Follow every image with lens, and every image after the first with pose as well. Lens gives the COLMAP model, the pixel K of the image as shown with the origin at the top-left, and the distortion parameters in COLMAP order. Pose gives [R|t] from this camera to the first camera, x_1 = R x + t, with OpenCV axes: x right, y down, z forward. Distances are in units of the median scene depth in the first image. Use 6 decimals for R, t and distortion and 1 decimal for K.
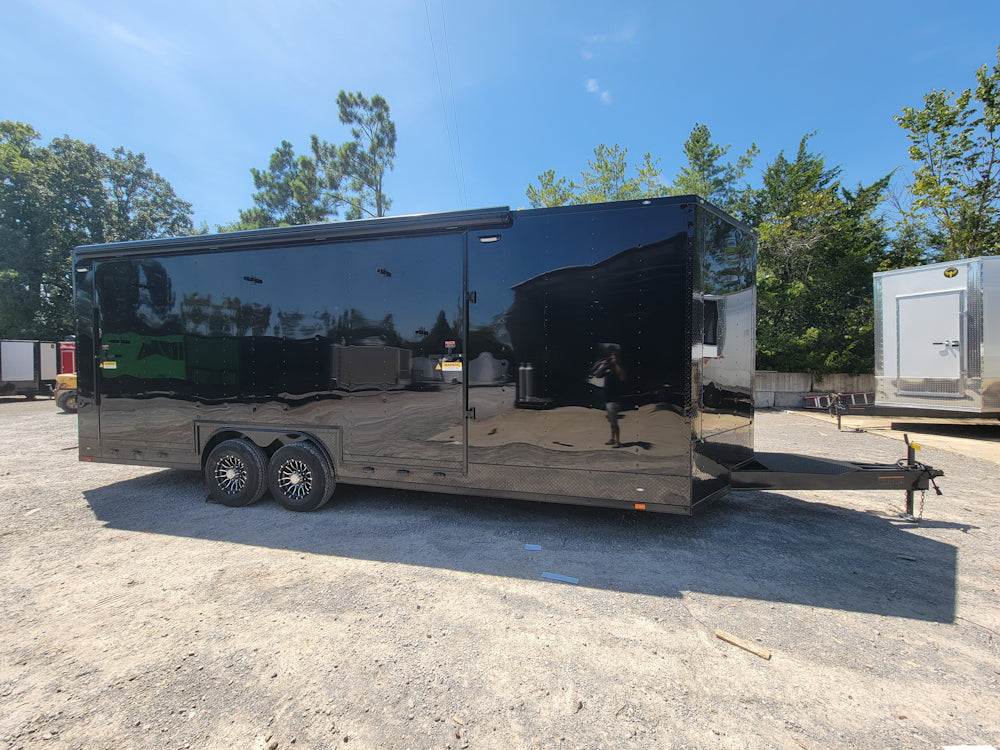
lens RADIAL K [[405.9, 0, 500.0], [0, 405.9, 375.0], [0, 0, 1]] dist [-0.000758, 0.000872]
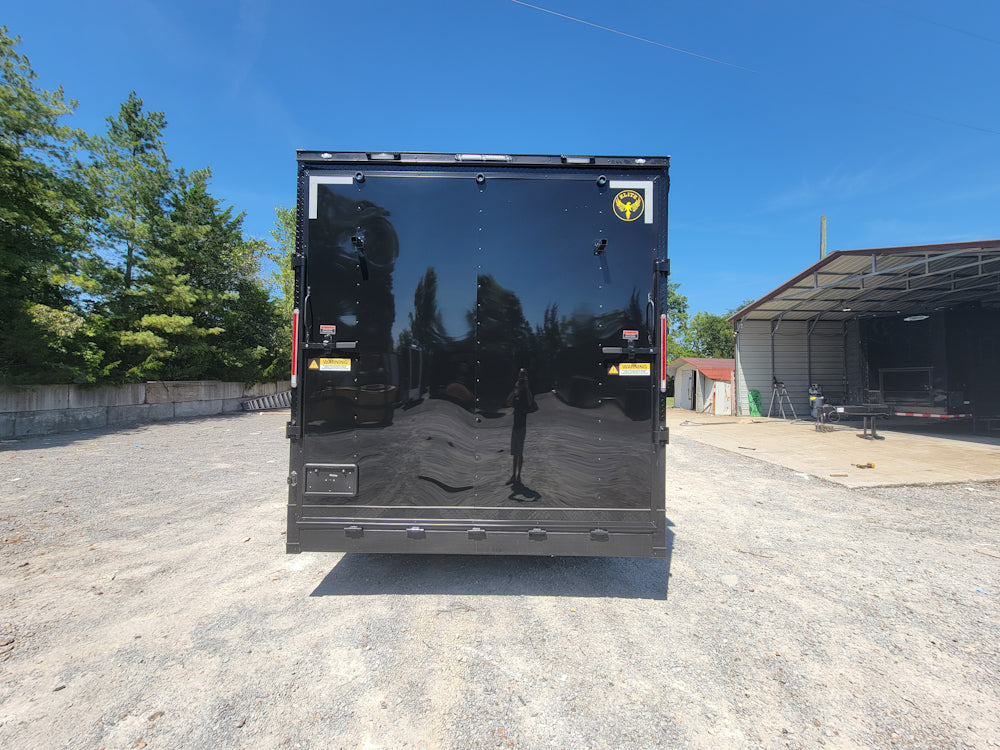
lens RADIAL K [[405.9, 0, 500.0], [0, 405.9, 375.0], [0, 0, 1]] dist [-0.000758, 0.000872]
pose [[-0.241039, 0.001405, 0.970514, -0.431115], [0.021638, 0.999758, 0.003926, -0.009823], [-0.970274, 0.021946, -0.241011, 0.382987]]
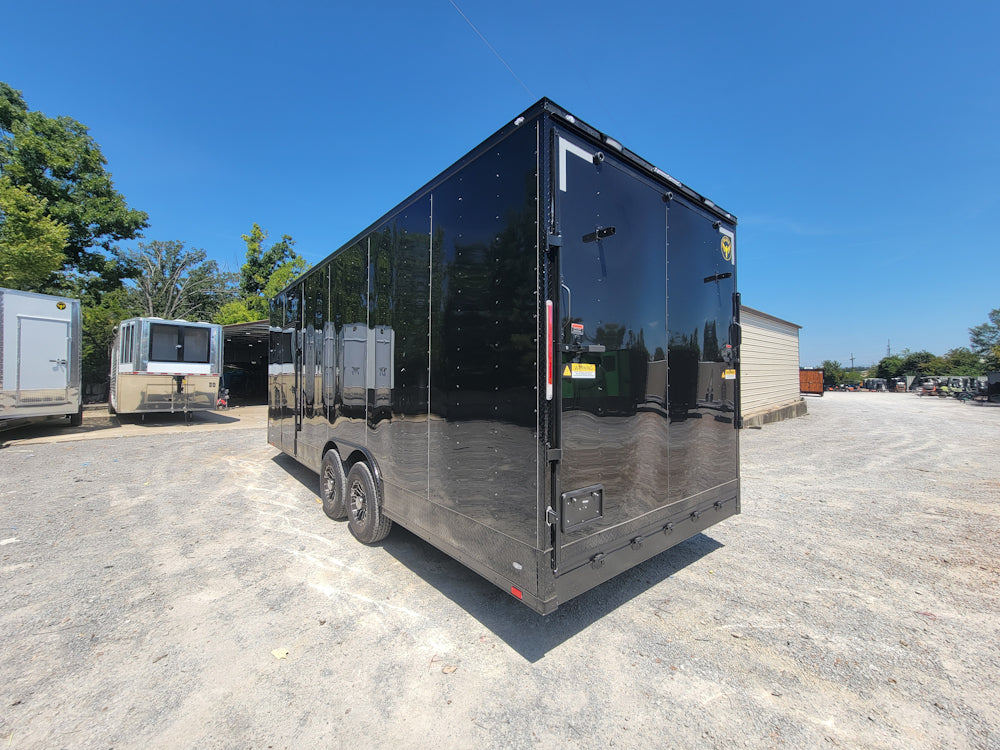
lens RADIAL K [[406.2, 0, 501.1], [0, 406.2, 370.2], [0, 0, 1]] dist [-0.001071, -0.000365]
pose [[-0.800075, 0.008831, 0.599835, -0.328788], [0.018877, 0.999767, 0.010459, -0.016317], [-0.599603, 0.019691, -0.800055, 0.521596]]
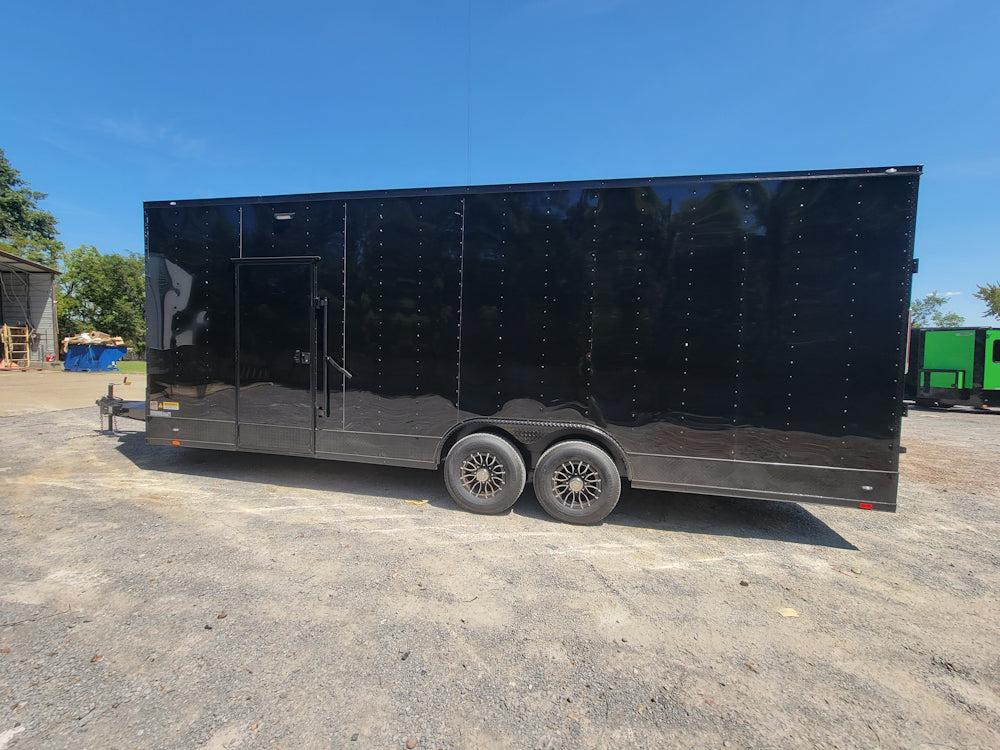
lens RADIAL K [[406.2, 0, 501.1], [0, 406.2, 370.2], [0, 0, 1]] dist [-0.001071, -0.000365]
pose [[-0.998788, -0.033293, -0.036264, -0.089483], [-0.036179, 0.995970, 0.082070, -0.015839], [0.033385, 0.083282, -0.995967, 0.588685]]
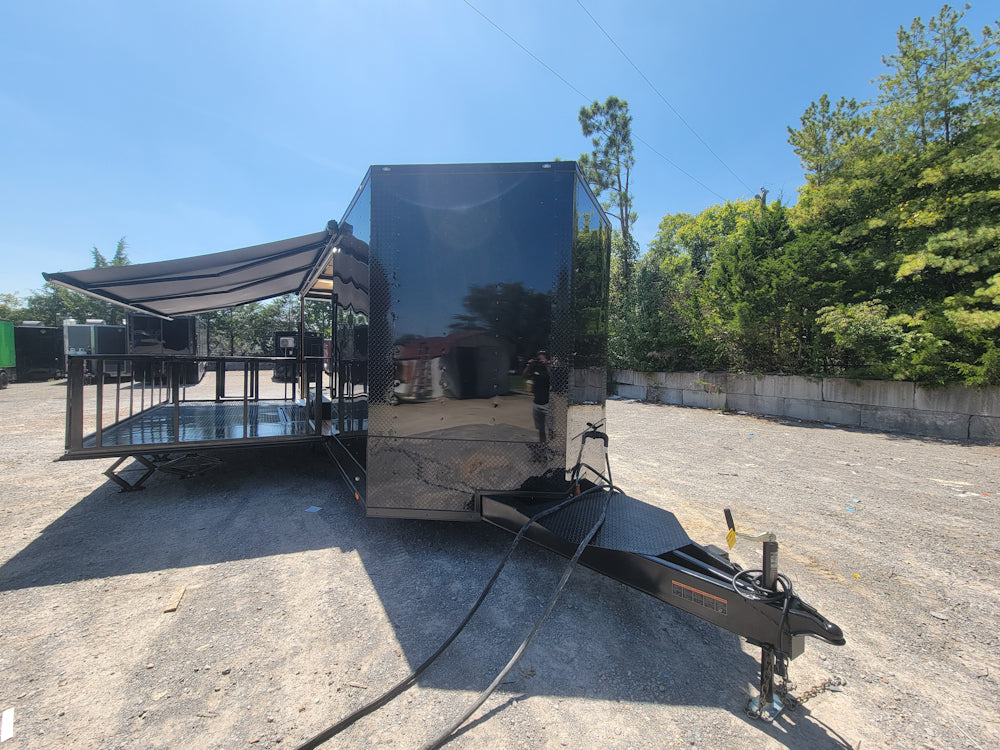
lens RADIAL K [[405.9, 0, 500.0], [0, 405.9, 375.0], [0, 0, 1]] dist [-0.000758, 0.000872]
pose [[0.693793, 0.044113, -0.718822, 0.255922], [-0.047237, 0.998760, 0.015701, 0.000075], [0.718624, 0.023062, 0.695017, 0.111169]]
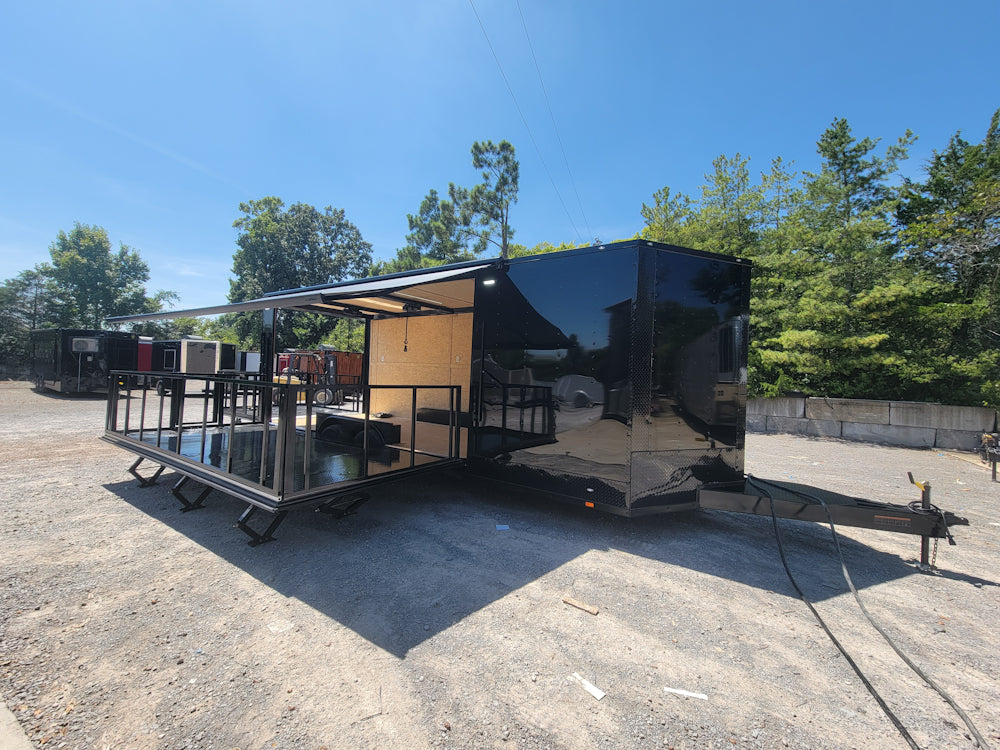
lens RADIAL K [[405.9, 0, 500.0], [0, 405.9, 375.0], [0, 0, 1]] dist [-0.000758, 0.000872]
pose [[0.938254, 0.035251, -0.344146, 0.098676], [-0.048816, 0.998332, -0.030829, 0.000702], [0.342485, 0.045726, 0.938410, -0.038982]]
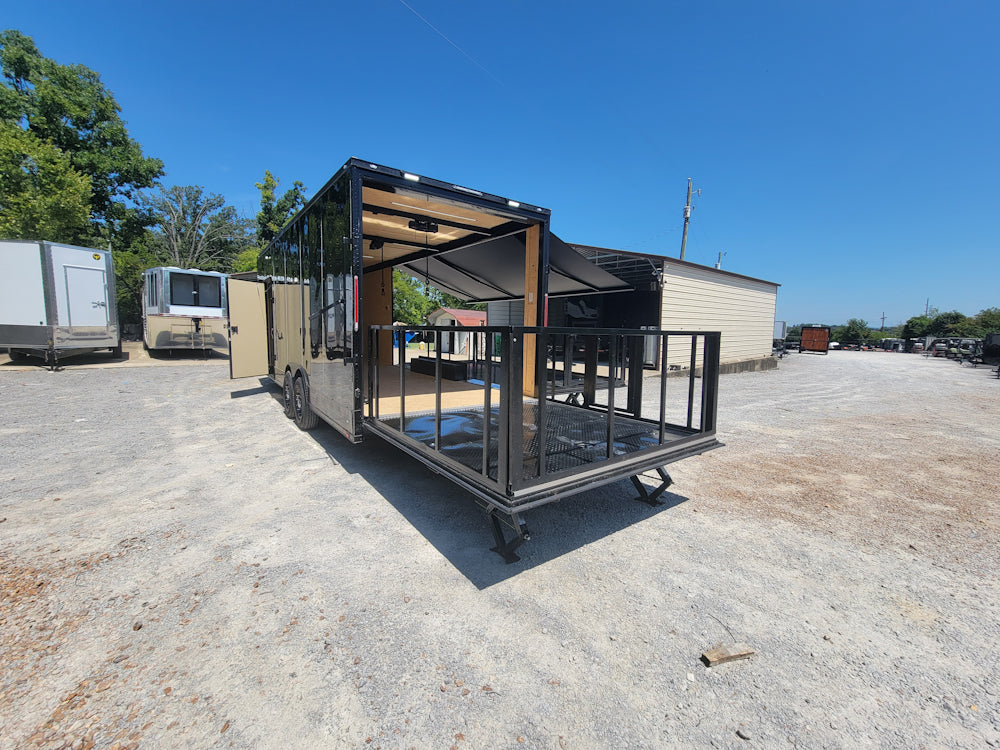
lens RADIAL K [[404.2, 0, 500.0], [0, 404.2, 375.0], [0, 0, 1]] dist [-0.003897, 0.002780]
pose [[-0.767636, -0.093471, 0.634033, -0.464606], [-0.003541, 0.989911, 0.141648, -0.013746], [-0.640876, 0.106489, -0.760222, 0.535647]]
